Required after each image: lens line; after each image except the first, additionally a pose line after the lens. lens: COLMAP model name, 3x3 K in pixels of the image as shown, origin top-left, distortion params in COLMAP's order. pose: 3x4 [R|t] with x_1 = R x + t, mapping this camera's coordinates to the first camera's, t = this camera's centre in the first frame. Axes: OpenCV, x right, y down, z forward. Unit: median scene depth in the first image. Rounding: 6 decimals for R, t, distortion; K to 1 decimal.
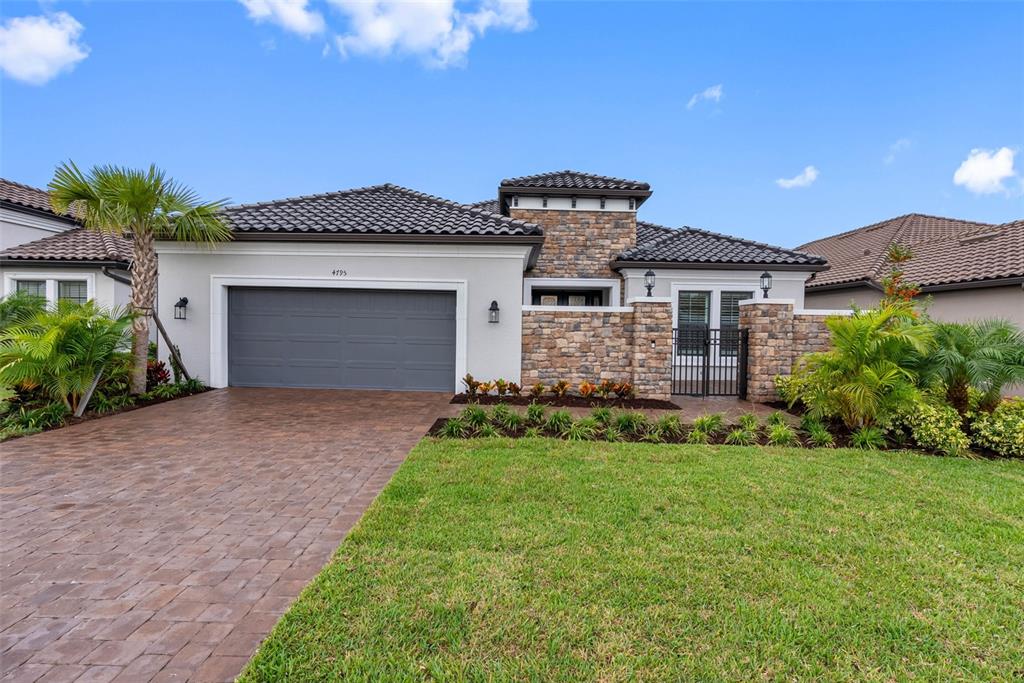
lens RADIAL K [[545.6, 0, 512.0], [0, 545.6, 333.1], [0, 0, 1]] dist [-0.007952, 0.001365]
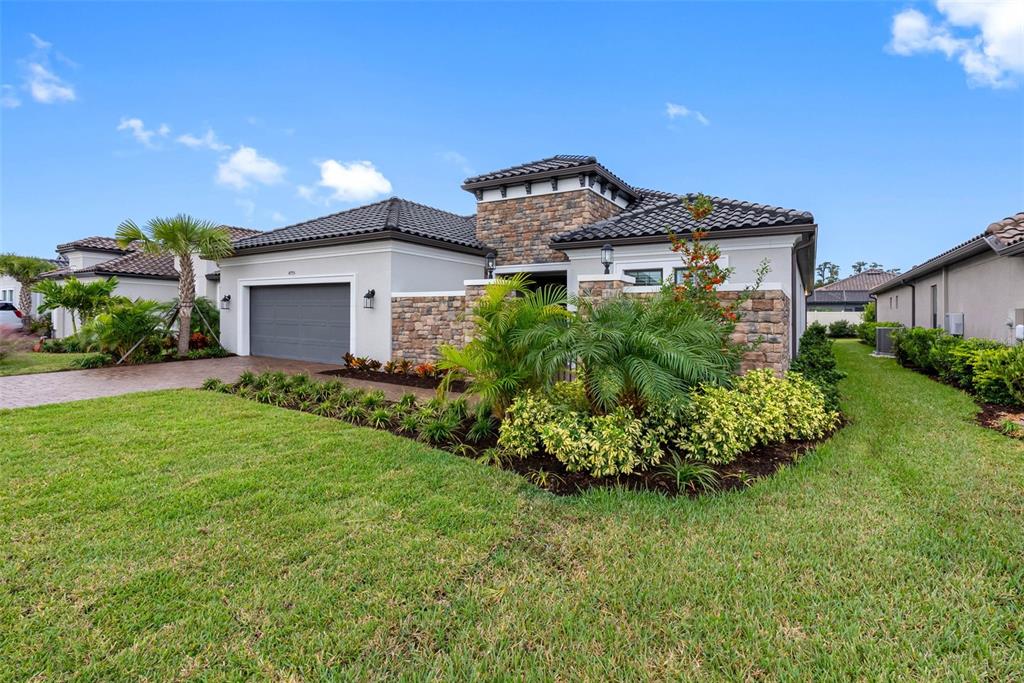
lens RADIAL K [[533.0, 0, 516.1], [0, 533.0, 319.3], [0, 0, 1]] dist [-0.004015, 0.000230]
pose [[0.806755, -0.004320, -0.590871, 0.872226], [-0.003630, 0.999918, -0.012268, 0.016936], [0.590875, 0.012042, 0.806673, 0.255203]]
